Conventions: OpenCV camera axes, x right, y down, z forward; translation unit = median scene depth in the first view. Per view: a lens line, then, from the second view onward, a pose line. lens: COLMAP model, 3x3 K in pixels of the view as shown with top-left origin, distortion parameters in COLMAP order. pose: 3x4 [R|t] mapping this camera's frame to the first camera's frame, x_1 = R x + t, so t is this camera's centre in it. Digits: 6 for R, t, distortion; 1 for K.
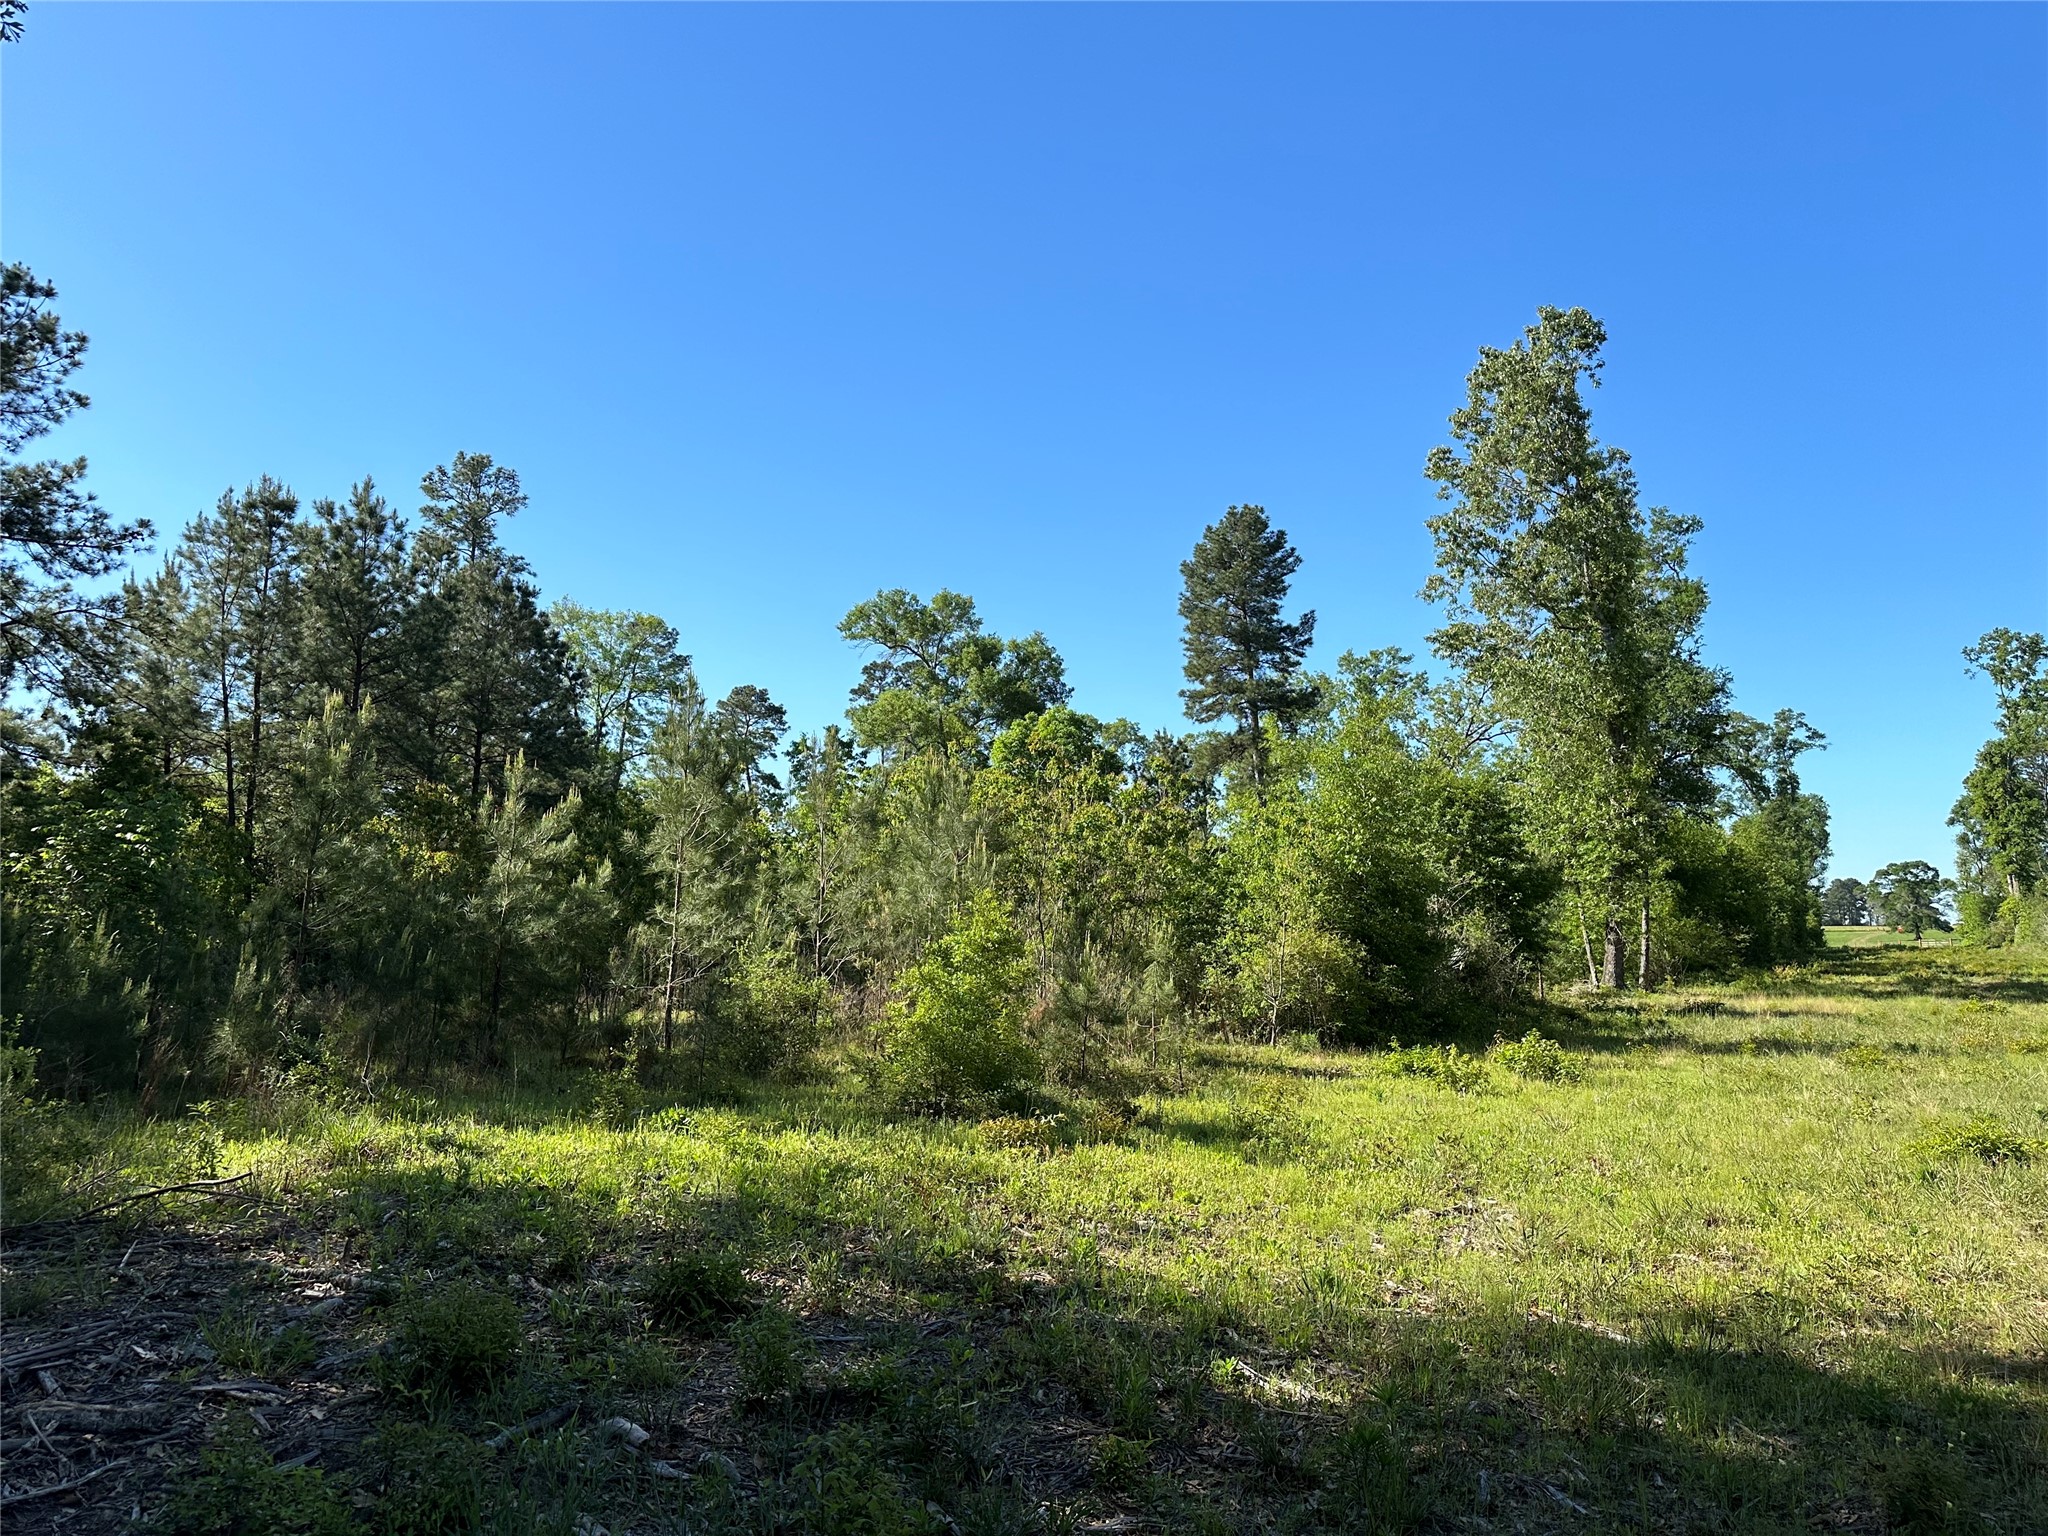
lens RADIAL K [[1384.5, 0, 1024.0], [0, 1384.5, 768.0], [0, 0, 1]] dist [0.068867, -0.107270]
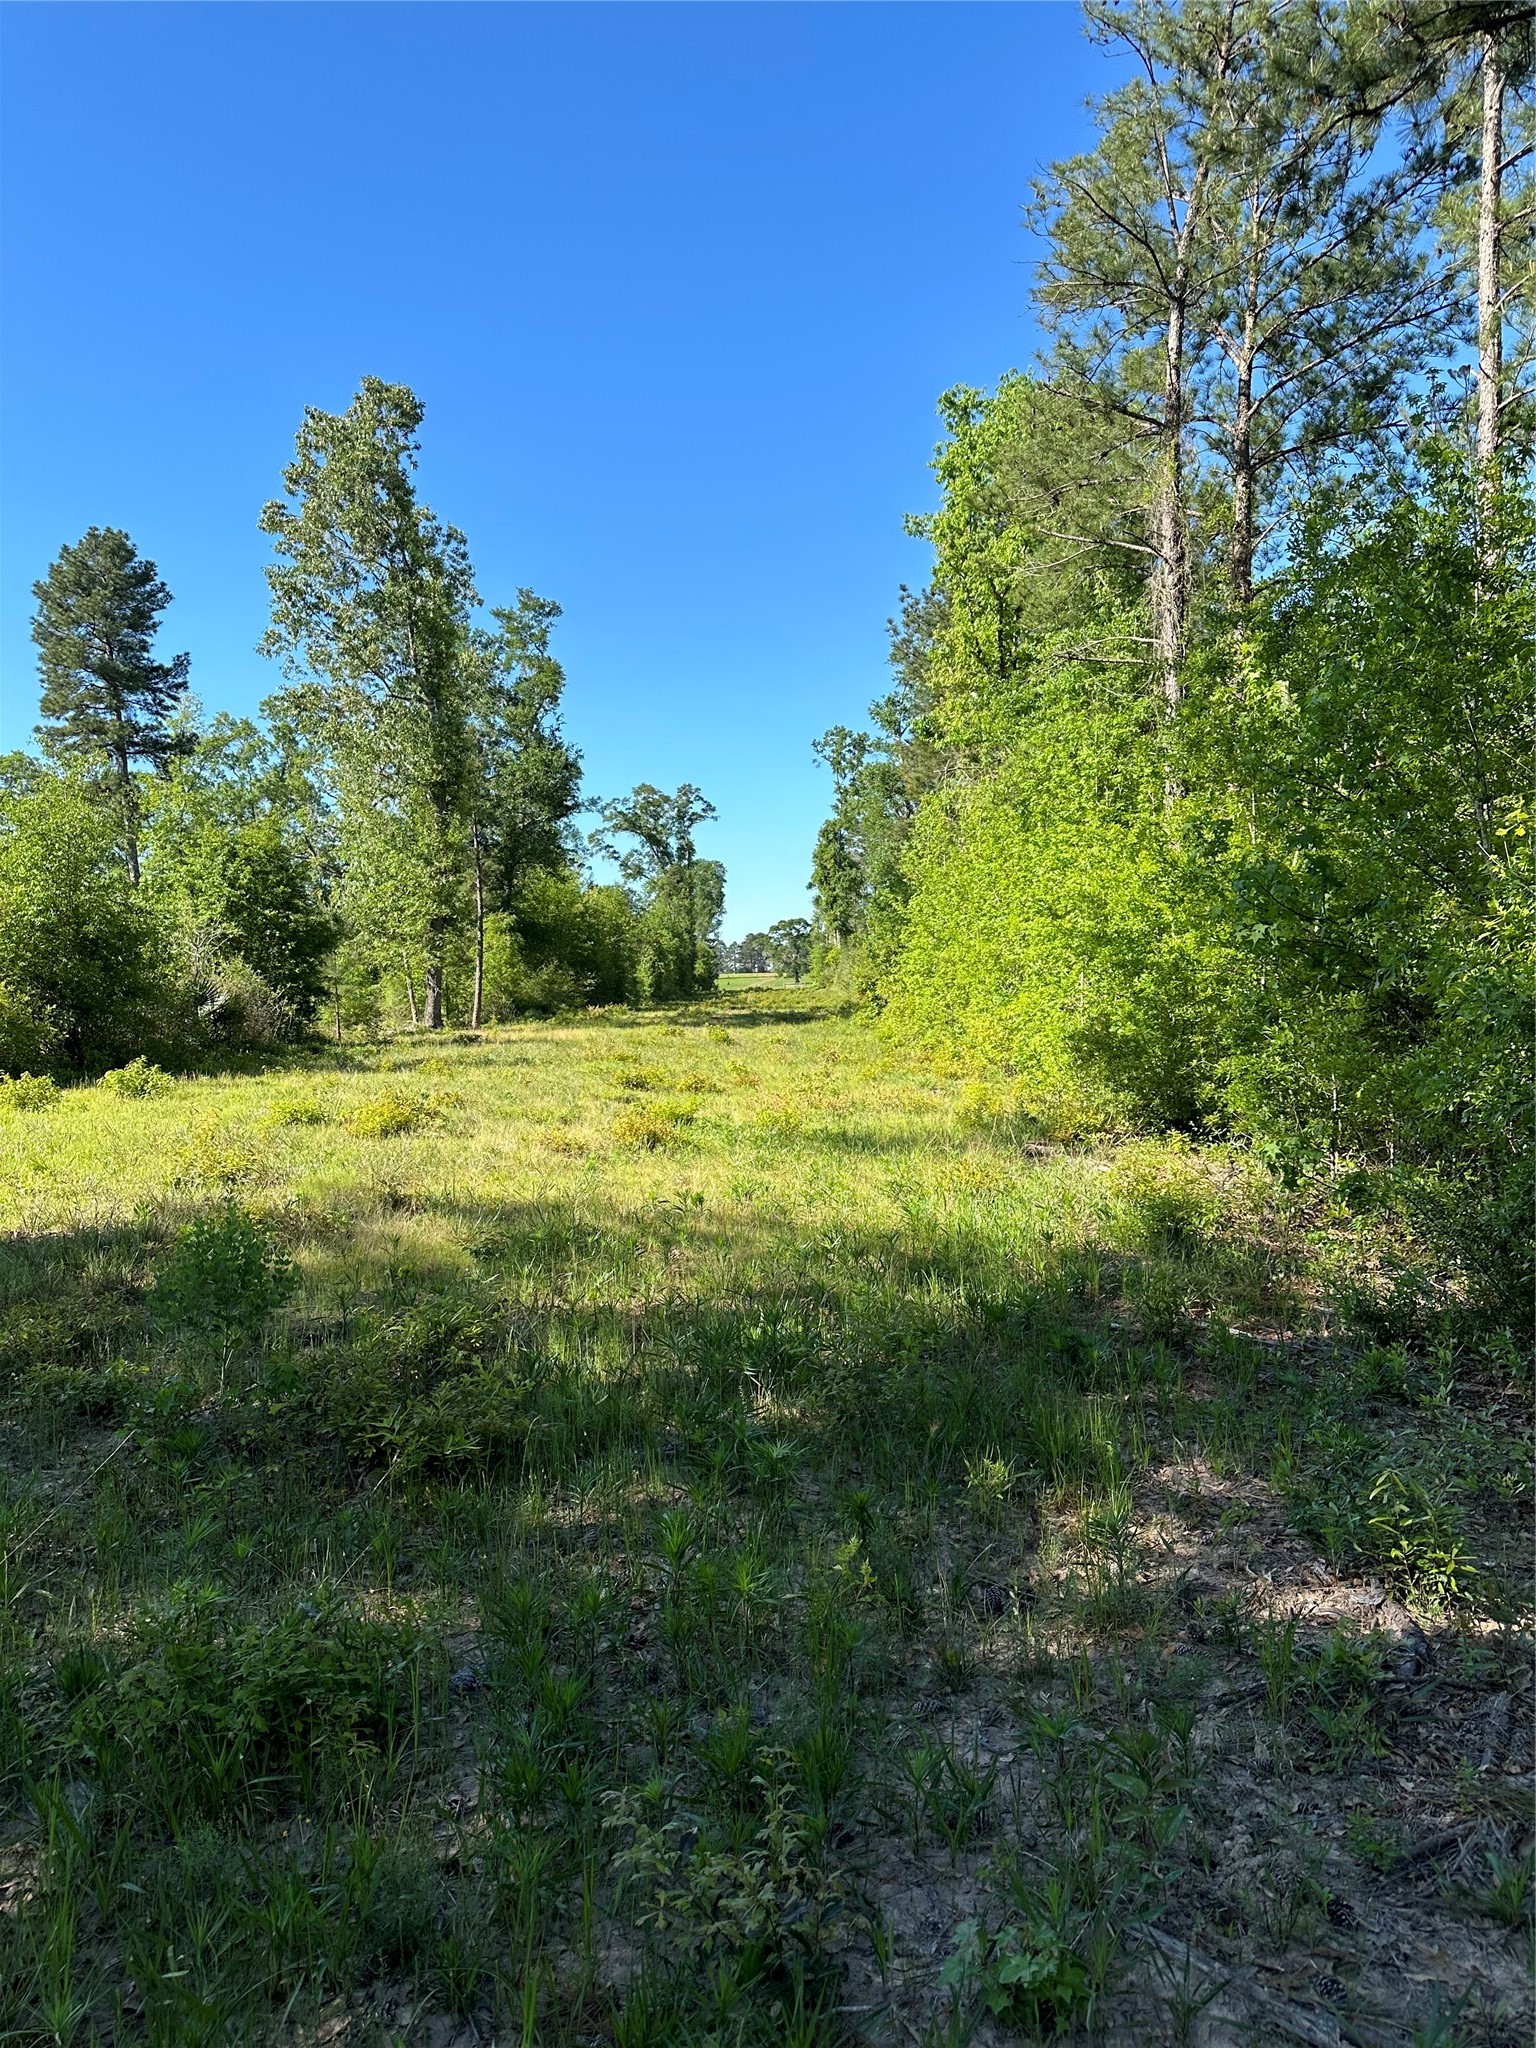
lens RADIAL K [[1384.5, 0, 768.0], [0, 1384.5, 1024.0], [0, 0, 1]] dist [0.068867, -0.107270]
pose [[0.864507, -0.032468, 0.501570, 0.064329], [-0.040030, 0.990294, 0.133101, -0.003881], [-0.501023, -0.135145, 0.854817, -0.063928]]
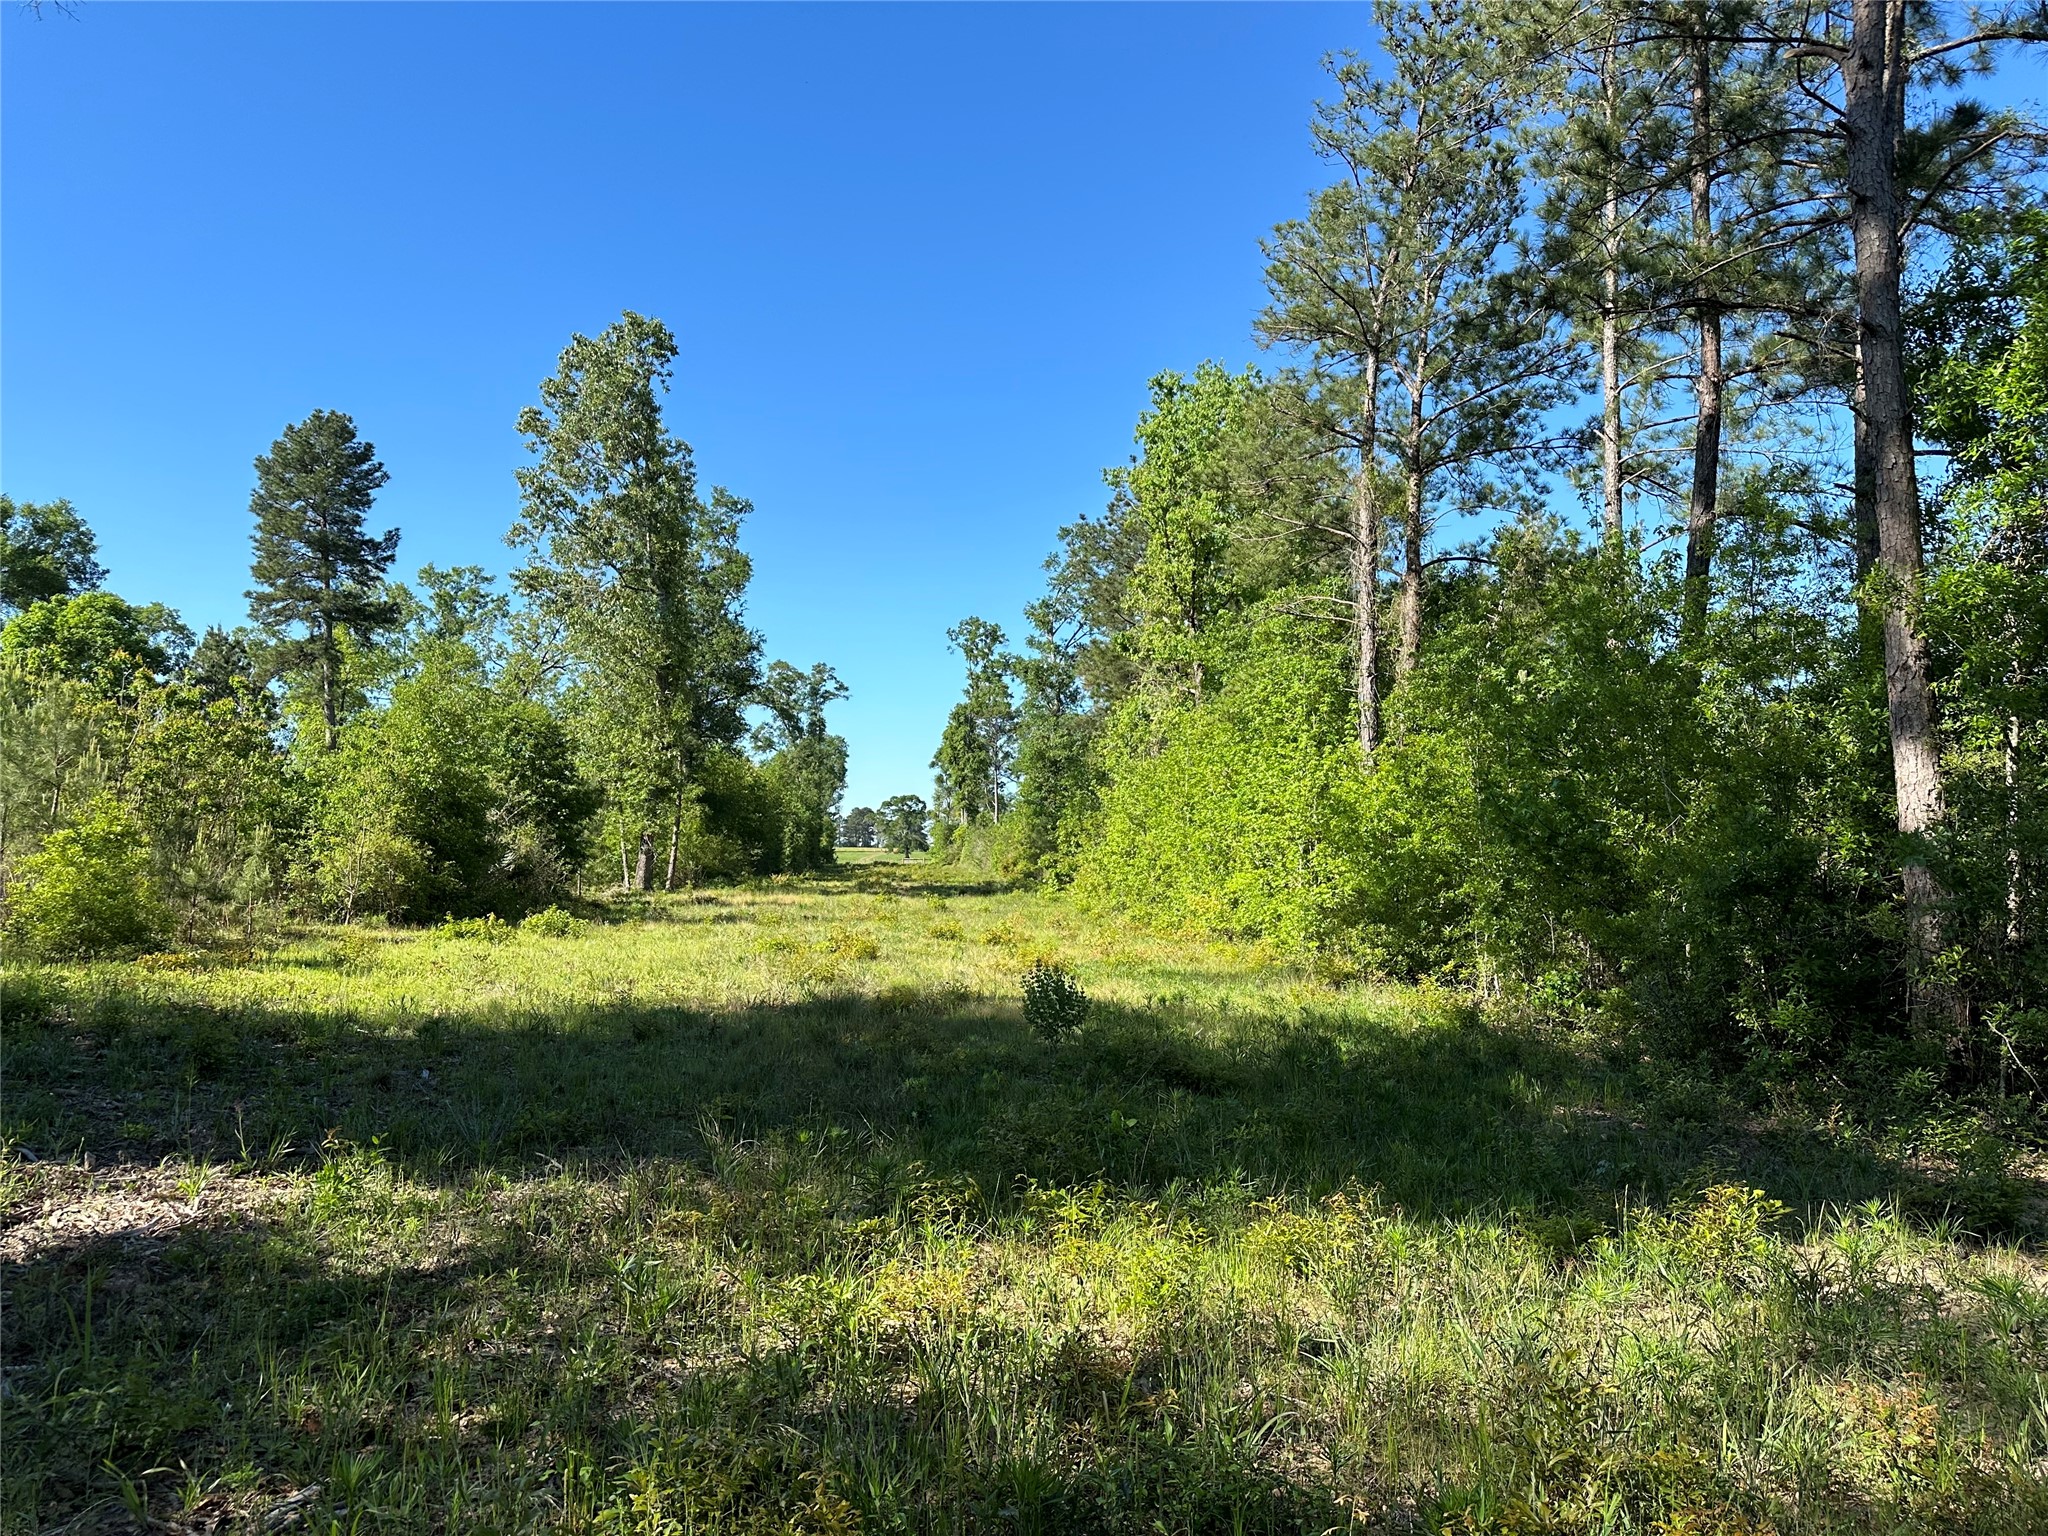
lens RADIAL K [[1388.0, 0, 985.4], [0, 1388.0, 754.5], [0, 0, 1]] dist [0.169290, -0.332920]
pose [[0.816974, 0.054519, 0.574092, -0.027376], [-0.082883, 0.996286, 0.023335, -0.008744], [-0.570687, -0.066646, 0.818458, -0.106516]]
